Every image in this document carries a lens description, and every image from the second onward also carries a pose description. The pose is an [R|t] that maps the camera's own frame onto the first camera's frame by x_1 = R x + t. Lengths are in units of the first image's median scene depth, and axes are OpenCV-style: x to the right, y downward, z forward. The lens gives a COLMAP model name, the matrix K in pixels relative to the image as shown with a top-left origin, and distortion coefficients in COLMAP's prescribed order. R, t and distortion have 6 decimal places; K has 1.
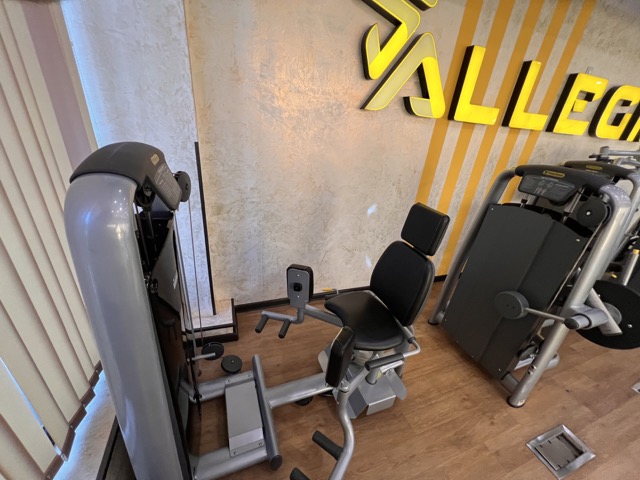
lens RADIAL K [[257.3, 0, 319.3], [0, 257.3, 241.2], [0, 0, 1]] dist [-0.000935, -0.000178]
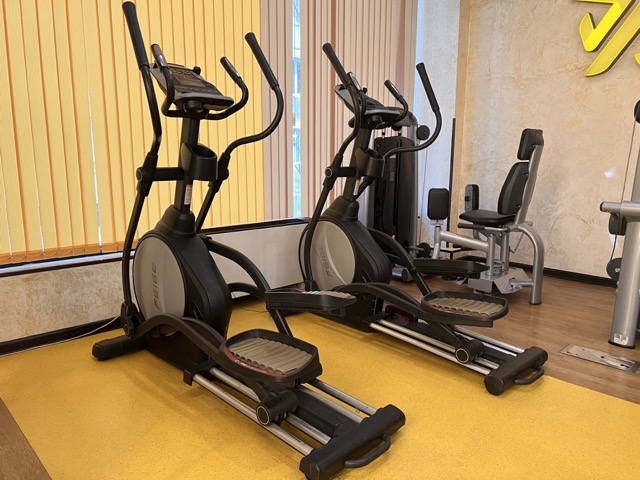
lens RADIAL K [[480.4, 0, 319.4], [0, 480.4, 240.6], [0, 0, 1]] dist [0.004920, 0.000554]
pose [[0.391250, 0.069663, -0.917644, 1.383717], [-0.365533, 0.926865, -0.085487, 0.617841], [0.844576, 0.368875, 0.388100, -0.438317]]
